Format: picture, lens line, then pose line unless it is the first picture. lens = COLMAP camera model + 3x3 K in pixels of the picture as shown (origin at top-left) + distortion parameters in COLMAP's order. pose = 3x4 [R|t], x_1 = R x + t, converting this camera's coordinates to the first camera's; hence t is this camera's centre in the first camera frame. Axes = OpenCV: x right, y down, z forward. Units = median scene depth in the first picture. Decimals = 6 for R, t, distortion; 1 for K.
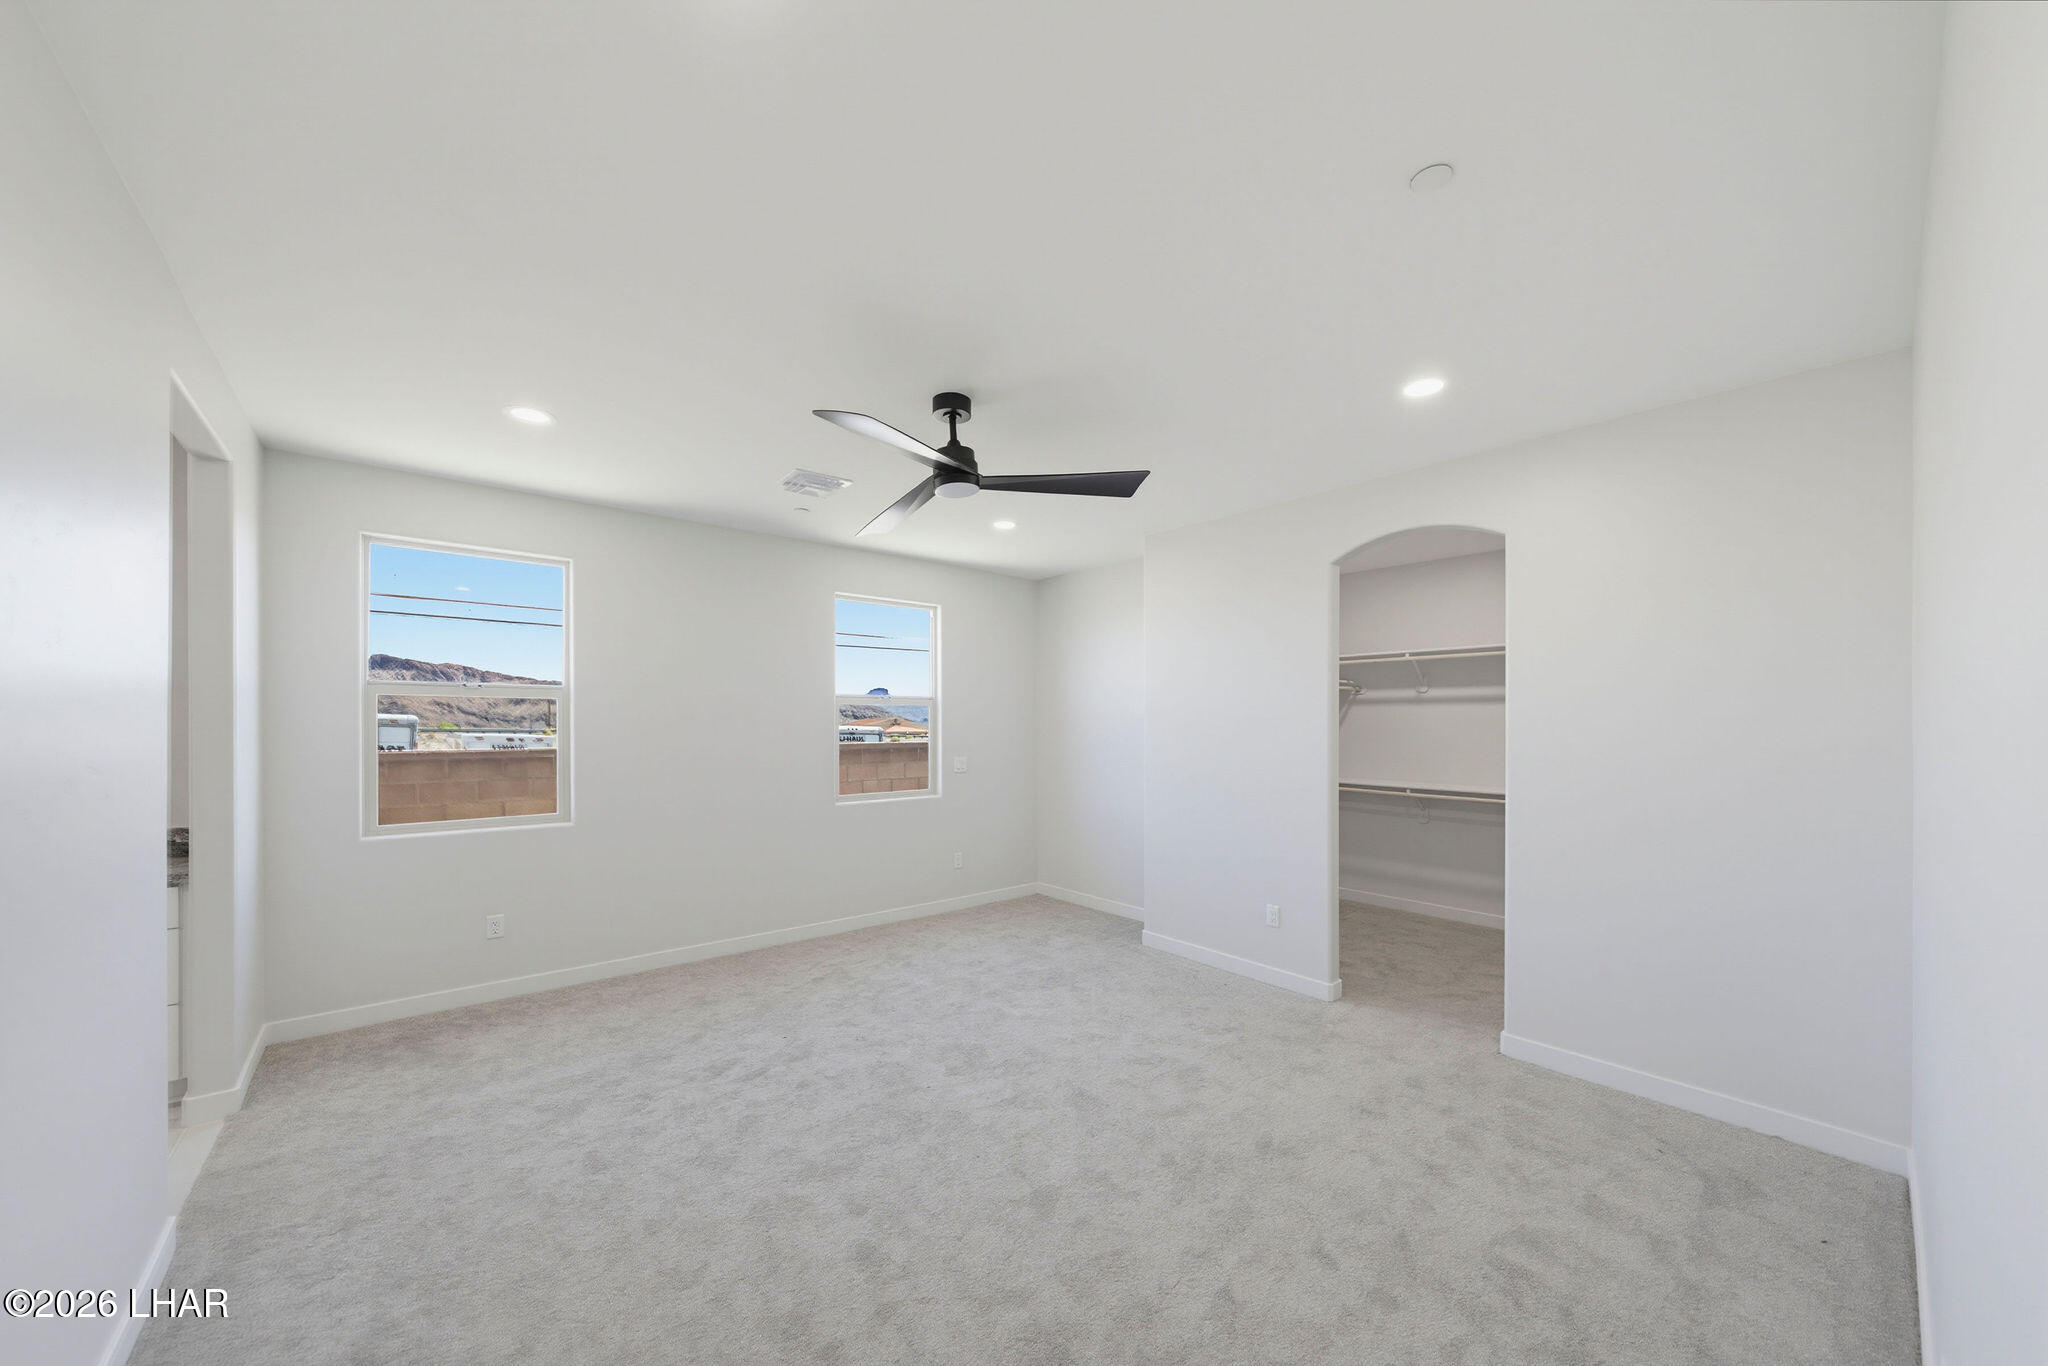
lens RADIAL K [[735.4, 0, 1022.6], [0, 735.4, 731.5], [0, 0, 1]] dist [-0.000205, 0.000010]
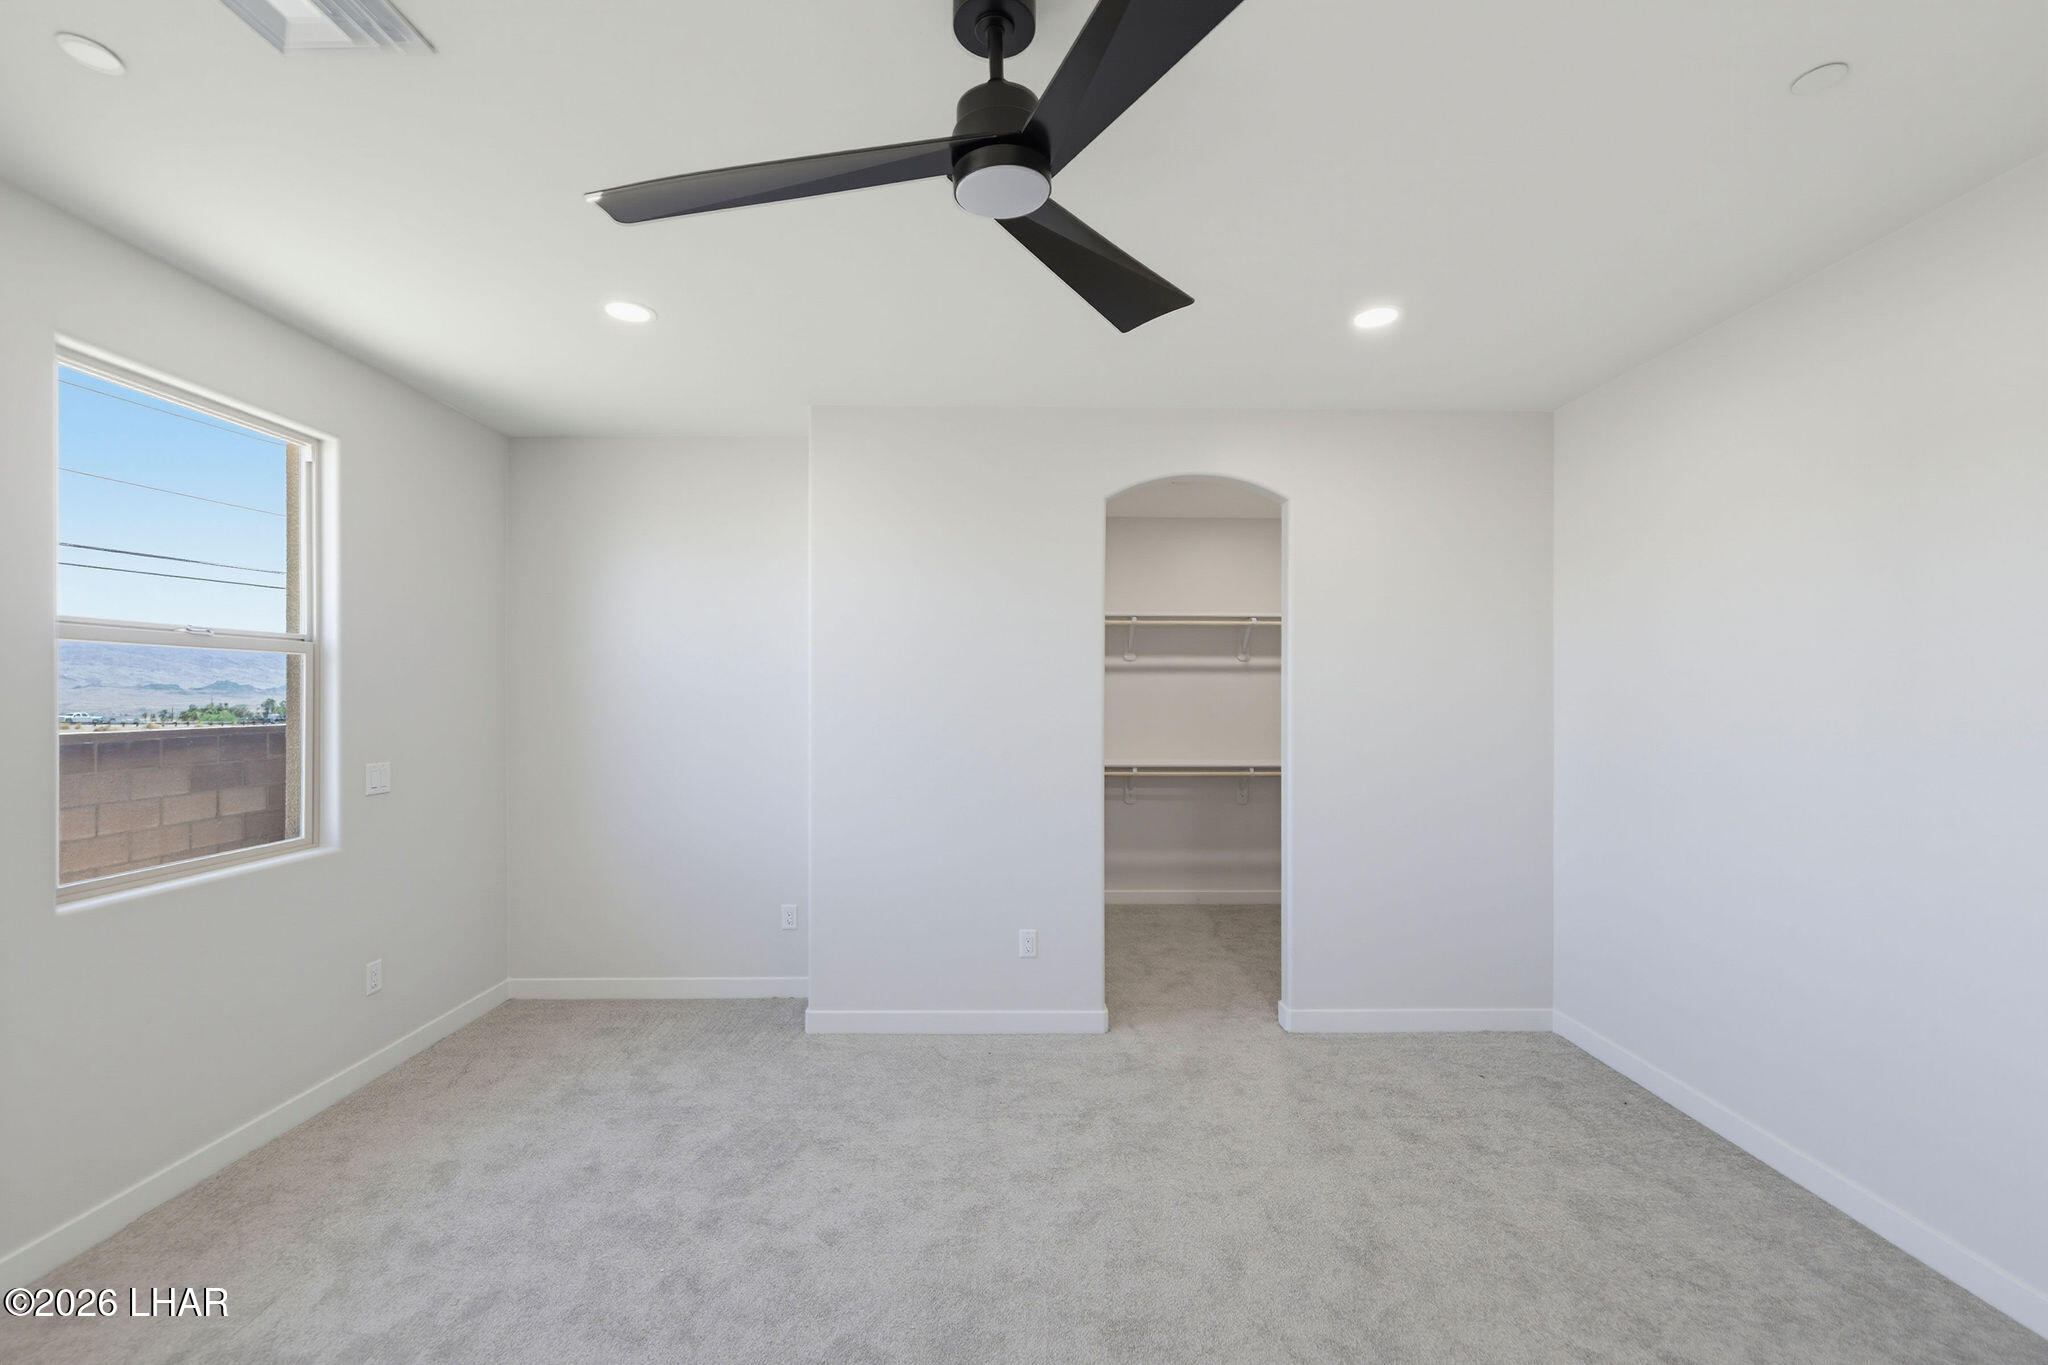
lens RADIAL K [[837.6, 0, 1024.9], [0, 837.6, 696.8], [0, 0, 1]] dist [0.000611, 0.000103]
pose [[0.630082, -0.000502, 0.776528, -0.363037], [0.007996, 0.999951, -0.005842, -0.003240], [-0.776487, 0.009890, 0.630056, 0.472286]]
